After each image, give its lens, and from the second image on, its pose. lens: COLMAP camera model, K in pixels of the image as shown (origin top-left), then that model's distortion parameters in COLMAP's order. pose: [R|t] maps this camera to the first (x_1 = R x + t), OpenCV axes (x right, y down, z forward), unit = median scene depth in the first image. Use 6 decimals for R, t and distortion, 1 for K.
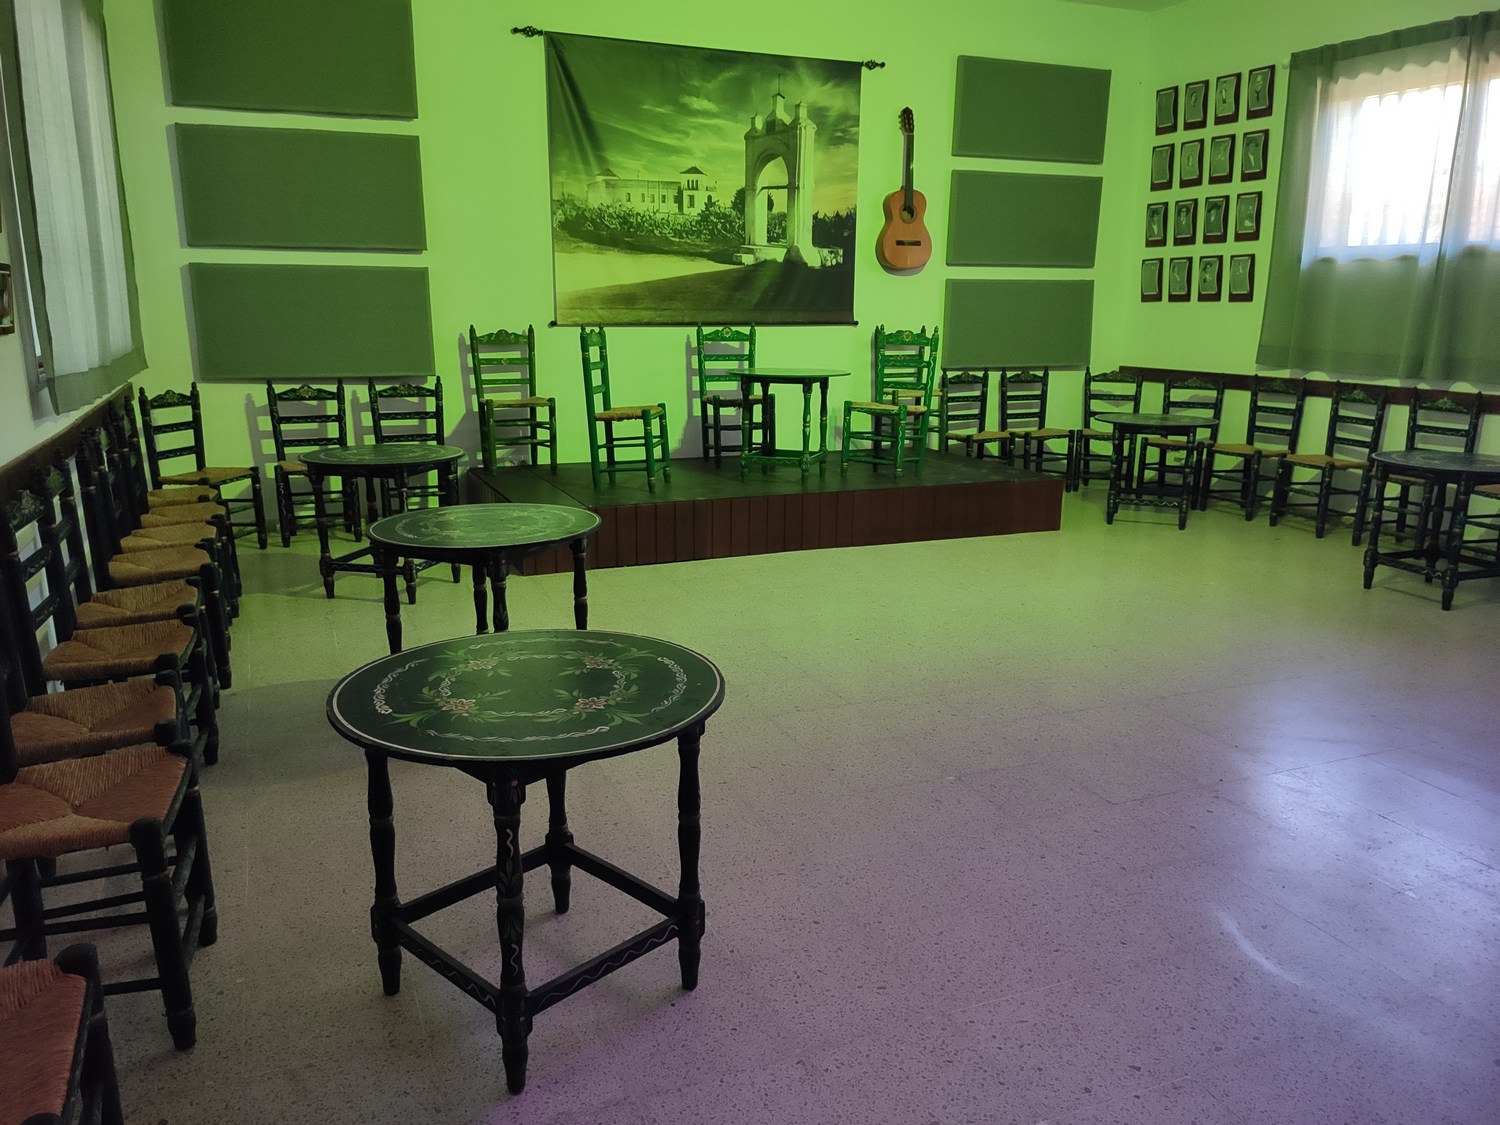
lens RADIAL K [[1126.2, 0, 740.6], [0, 1126.2, 563.9], [0, 0, 1]] dist [0.081137, -0.094745]
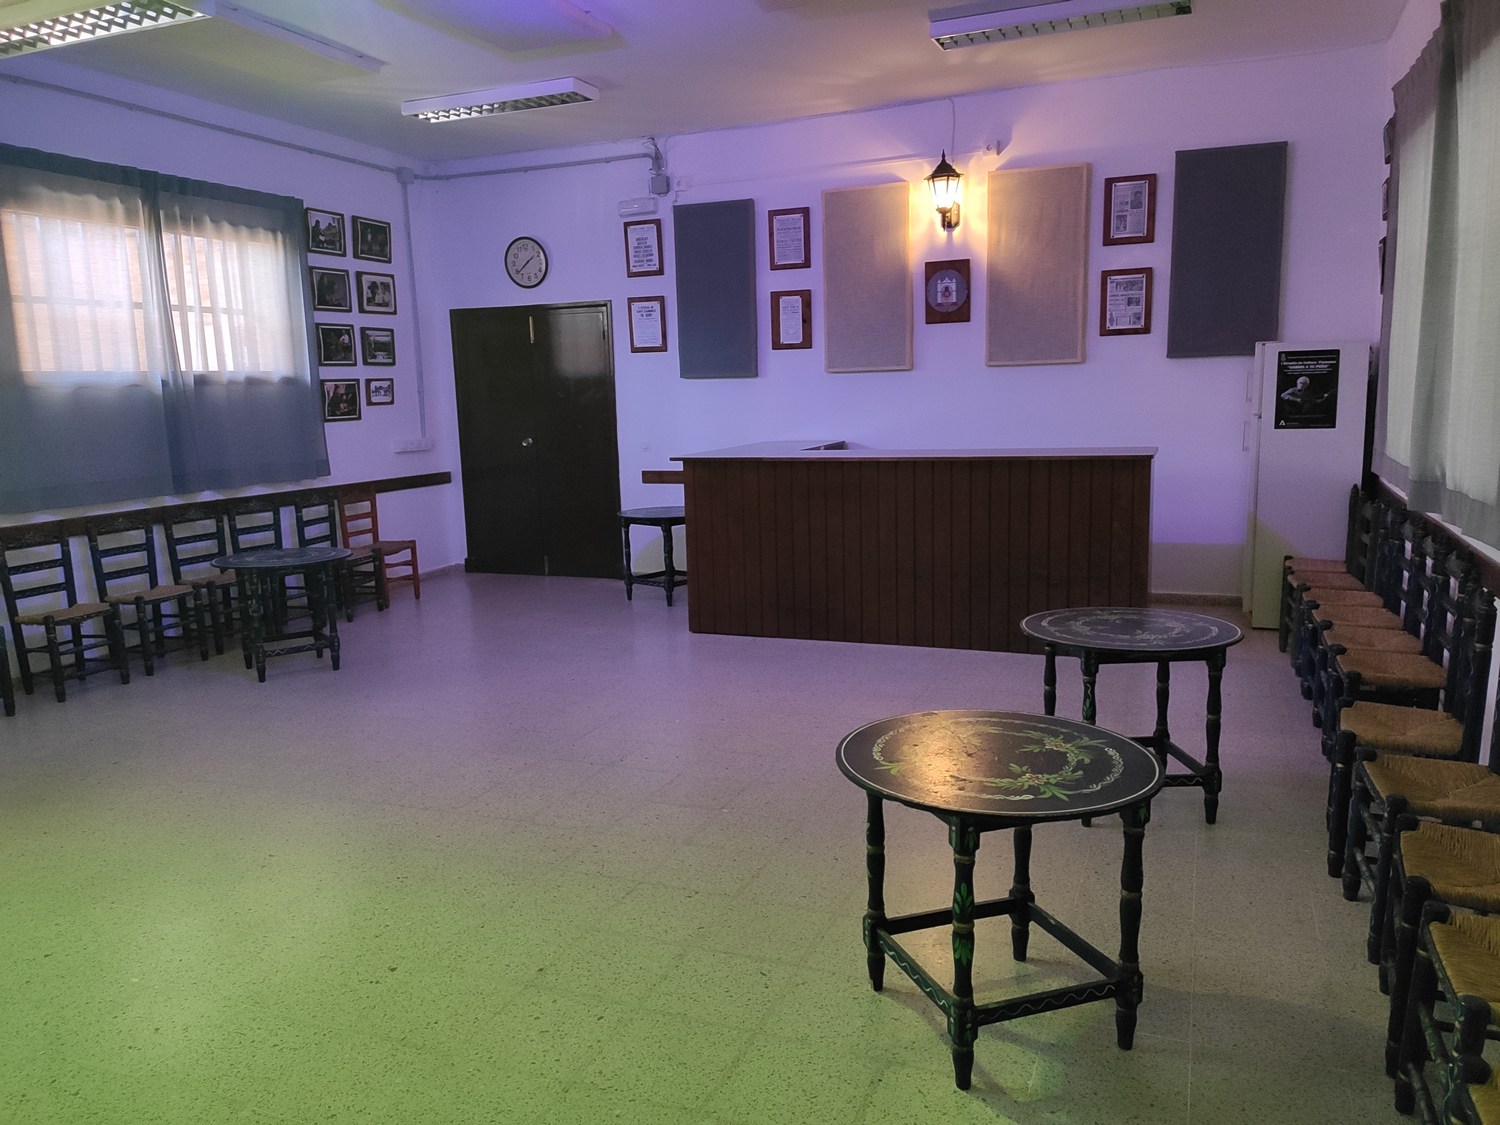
lens RADIAL K [[1126.2, 0, 744.3], [0, 1126.2, 570.2], [0, 0, 1]] dist [0.081137, -0.094745]
pose [[-0.701075, -0.081958, 0.708362, -0.325765], [0.206471, 0.927490, 0.311659, -0.196893], [-0.682542, 0.364753, -0.633319, 0.822600]]
